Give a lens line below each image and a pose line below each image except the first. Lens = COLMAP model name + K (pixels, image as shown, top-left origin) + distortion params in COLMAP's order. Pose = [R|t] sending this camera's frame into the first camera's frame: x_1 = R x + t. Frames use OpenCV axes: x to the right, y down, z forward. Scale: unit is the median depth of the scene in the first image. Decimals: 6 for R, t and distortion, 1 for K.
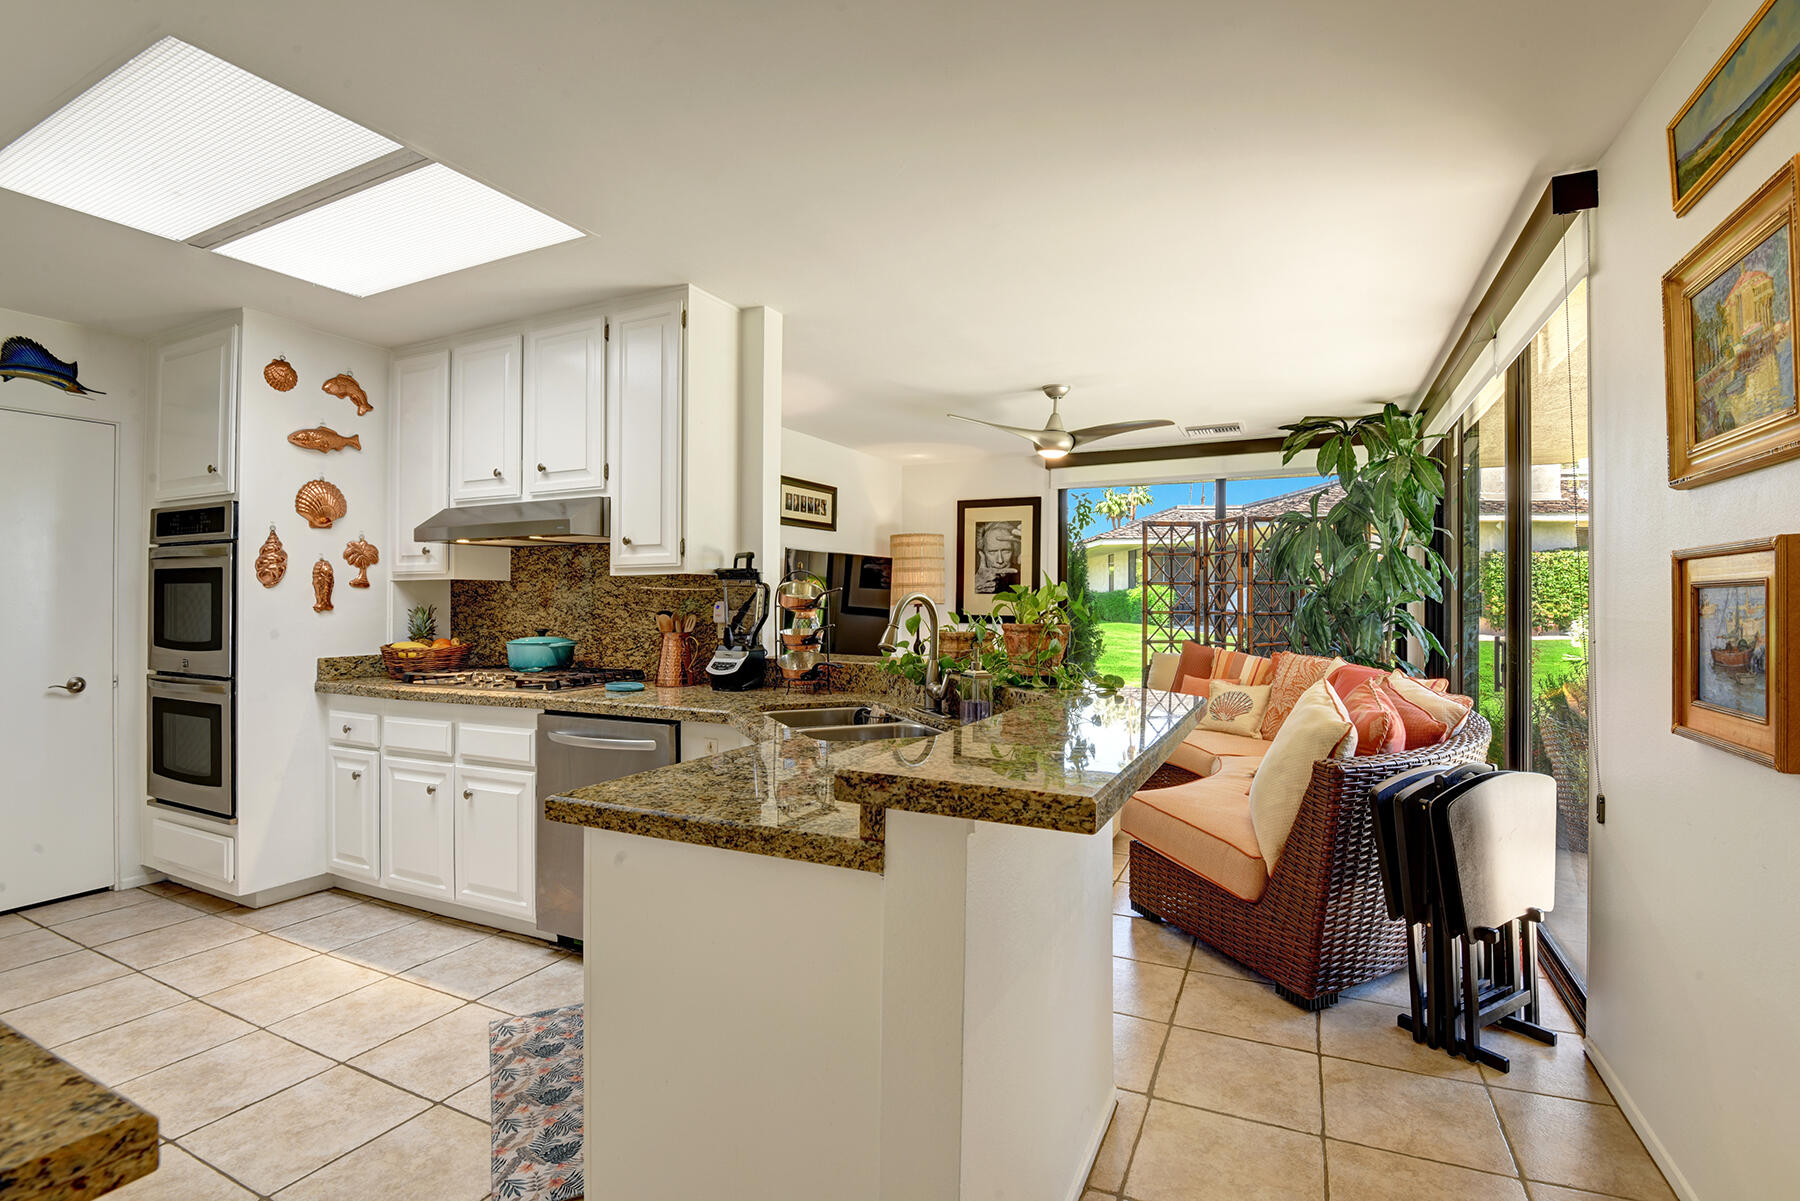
lens RADIAL K [[841.3, 0, 895.5], [0, 841.3, 584.1], [0, 0, 1]] dist [-0.013852, -0.012541]
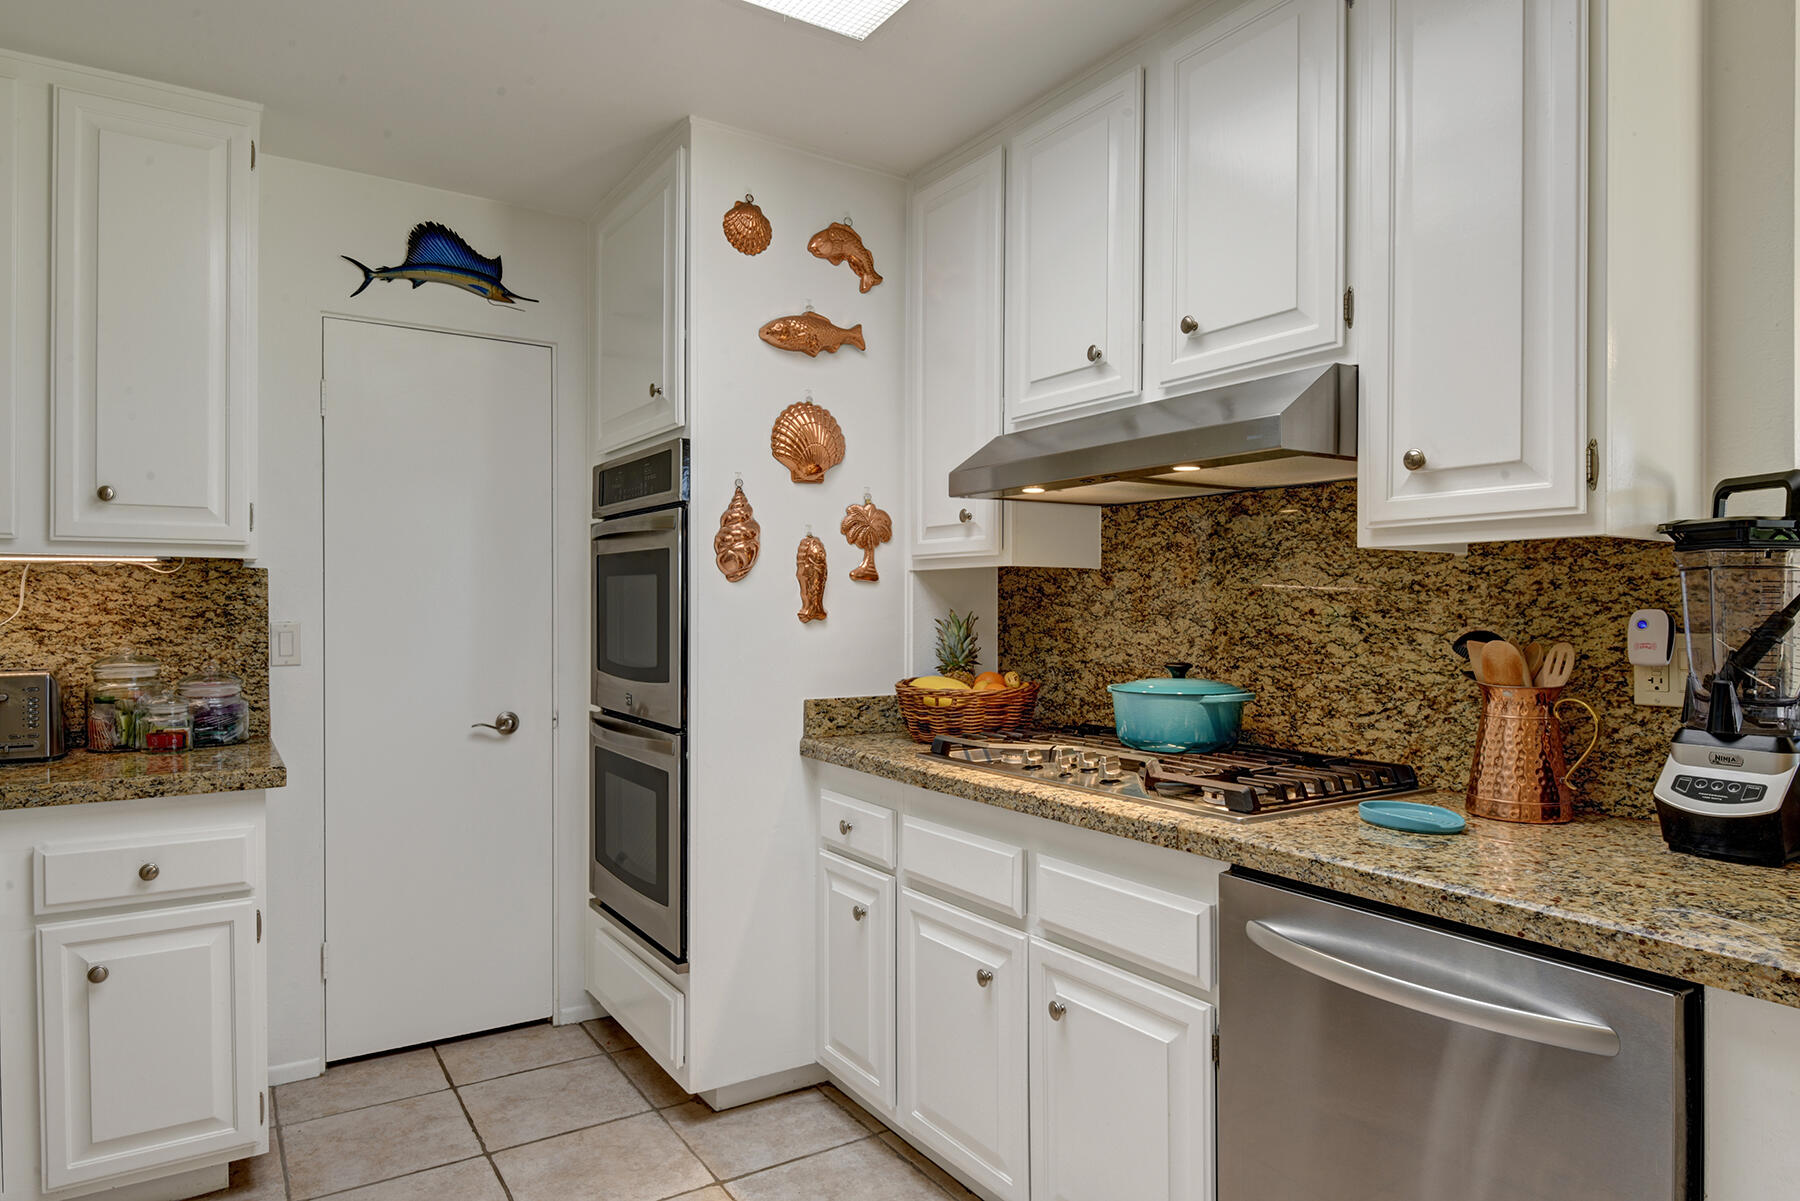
lens RADIAL K [[1051.8, 0, 914.0], [0, 1051.8, 592.1], [0, 0, 1]] dist [0.006311, 0.000058]
pose [[0.863364, -0.001309, -0.504580, -0.226593], [0.005050, 0.999969, 0.006046, 0.006730], [0.504556, -0.007768, 0.863344, 0.359784]]
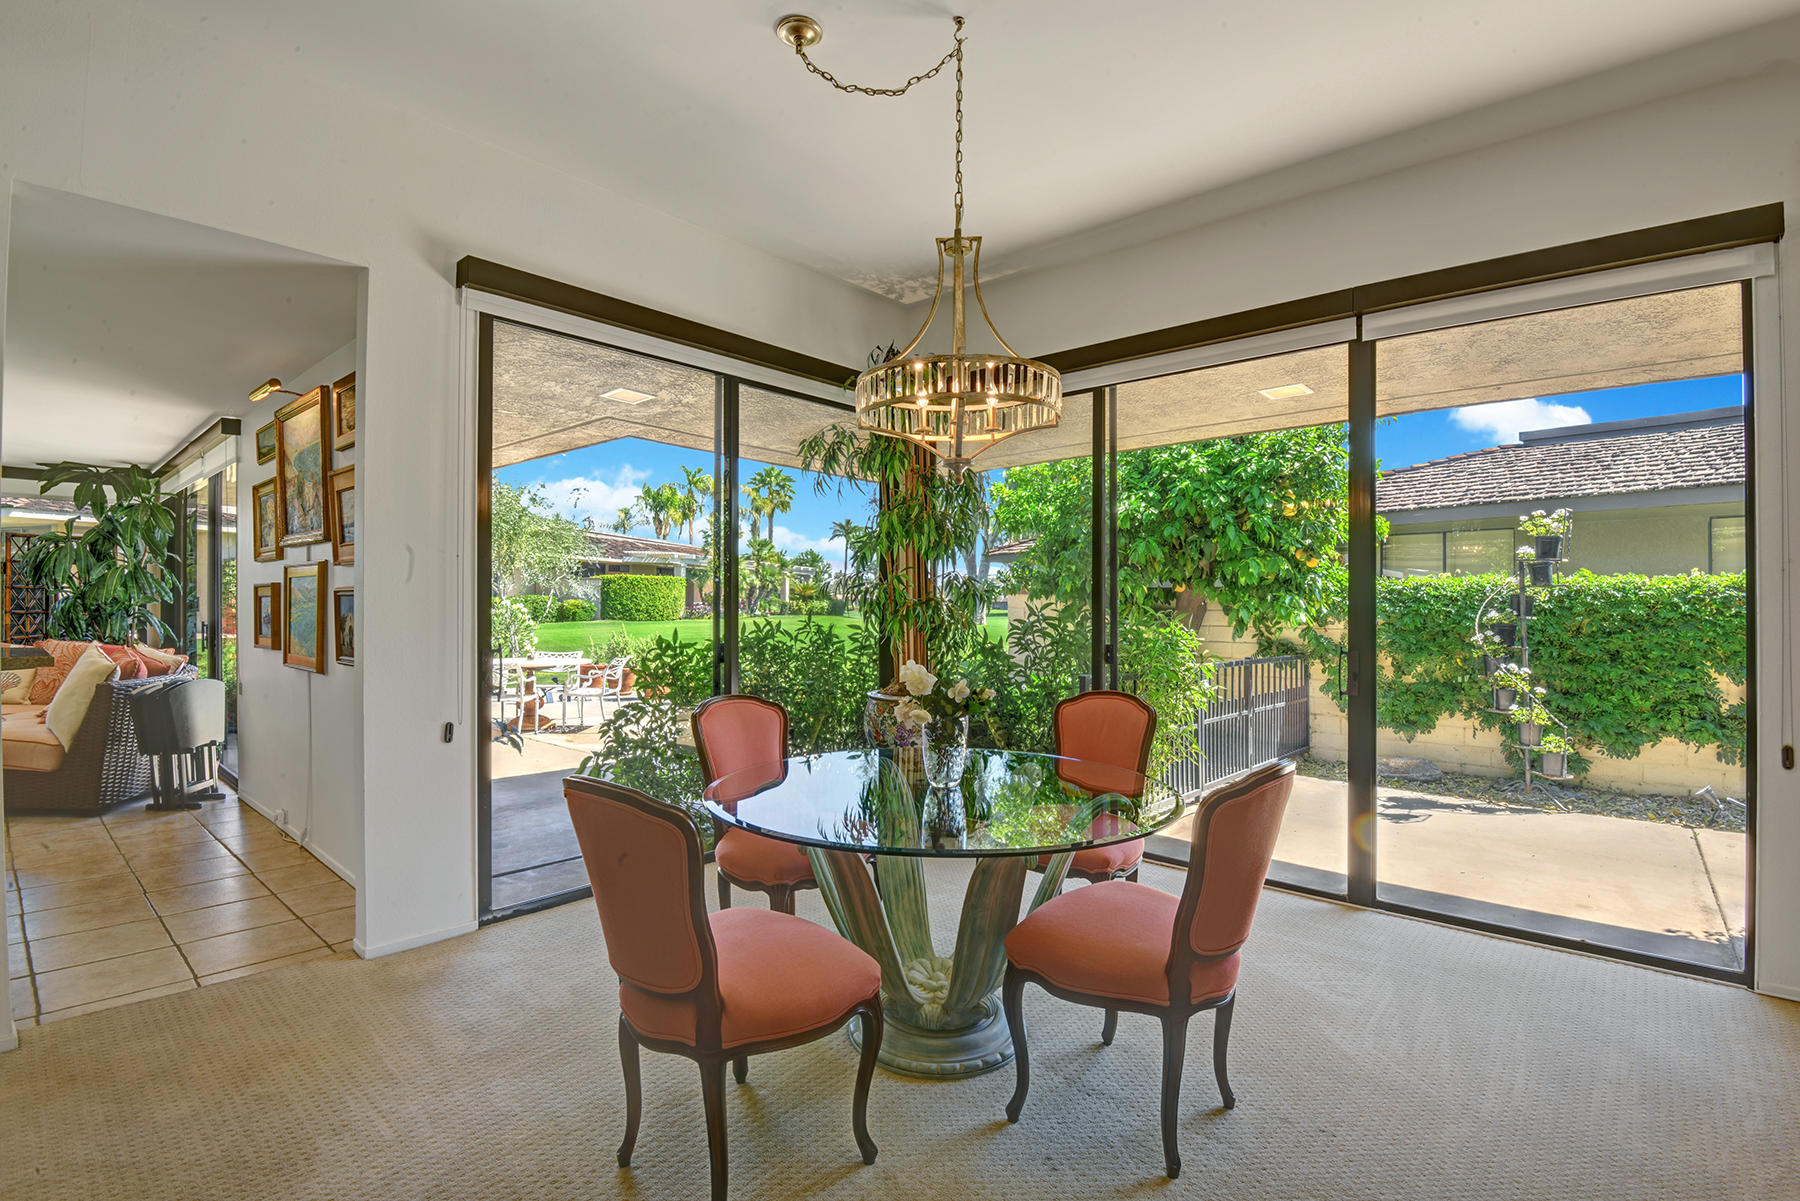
lens RADIAL K [[841.3, 0, 874.5], [0, 841.3, 609.4], [0, 0, 1]] dist [-0.013852, -0.012541]
pose [[0.292812, -0.009827, 0.956120, -0.532447], [-0.016112, 0.999754, 0.015210, -0.012266], [-0.956034, -0.019859, 0.292582, -0.859317]]
